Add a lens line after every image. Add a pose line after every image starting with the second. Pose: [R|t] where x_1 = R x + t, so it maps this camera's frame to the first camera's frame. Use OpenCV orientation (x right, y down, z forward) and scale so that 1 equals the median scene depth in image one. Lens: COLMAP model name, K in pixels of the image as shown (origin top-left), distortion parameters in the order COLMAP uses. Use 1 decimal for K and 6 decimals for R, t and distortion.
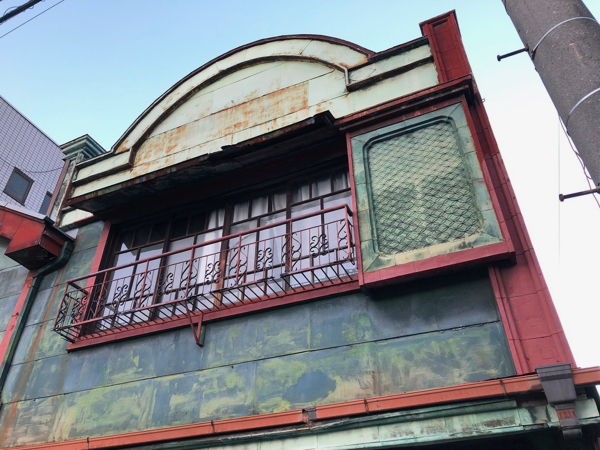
lens RADIAL K [[487.9, 0, 302.3], [0, 487.9, 223.4], [0, 0, 1]] dist [0.036791, -0.019424]
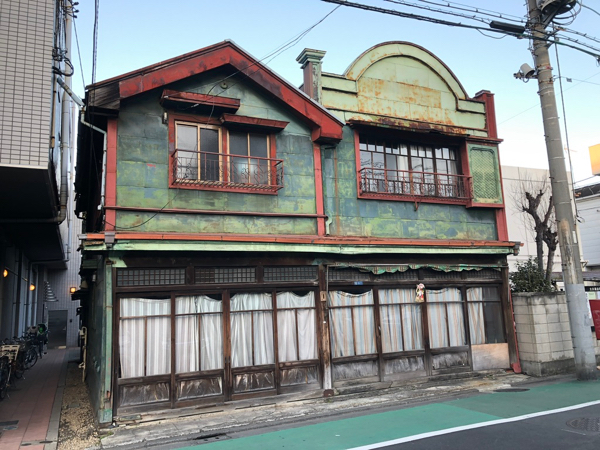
lens RADIAL K [[487.9, 0, 298.0], [0, 487.9, 223.7], [0, 0, 1]] dist [0.036791, -0.019424]
pose [[0.664891, 0.093236, 0.741098, -2.608580], [-0.418155, 0.868593, 0.265880, -0.132668], [-0.618923, -0.486675, 0.616507, -0.294263]]
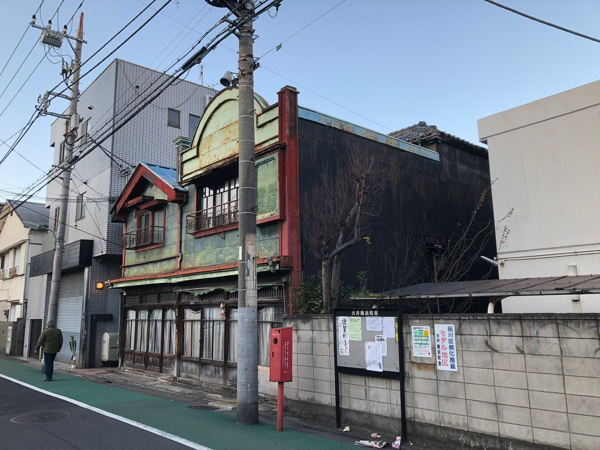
lens RADIAL K [[487.9, 0, 300.6], [0, 487.9, 226.2], [0, 0, 1]] dist [0.036791, -0.019424]
pose [[0.908133, -0.079659, -0.411033, 1.488288], [0.259196, 0.877950, 0.402518, -0.924164], [0.328803, -0.472078, 0.817943, -1.303927]]
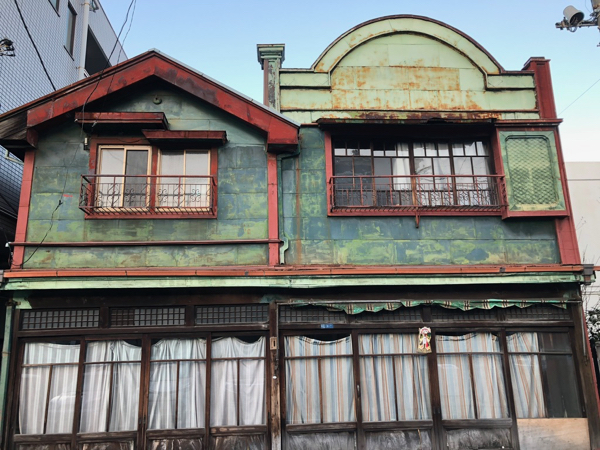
lens RADIAL K [[487.9, 0, 295.2], [0, 487.9, 221.8], [0, 0, 1]] dist [0.036791, -0.019424]
pose [[0.889508, 0.092112, 0.447538, -1.546762], [-0.258376, 0.909233, 0.326401, -0.297415], [-0.376851, -0.405969, 0.832570, -0.475554]]
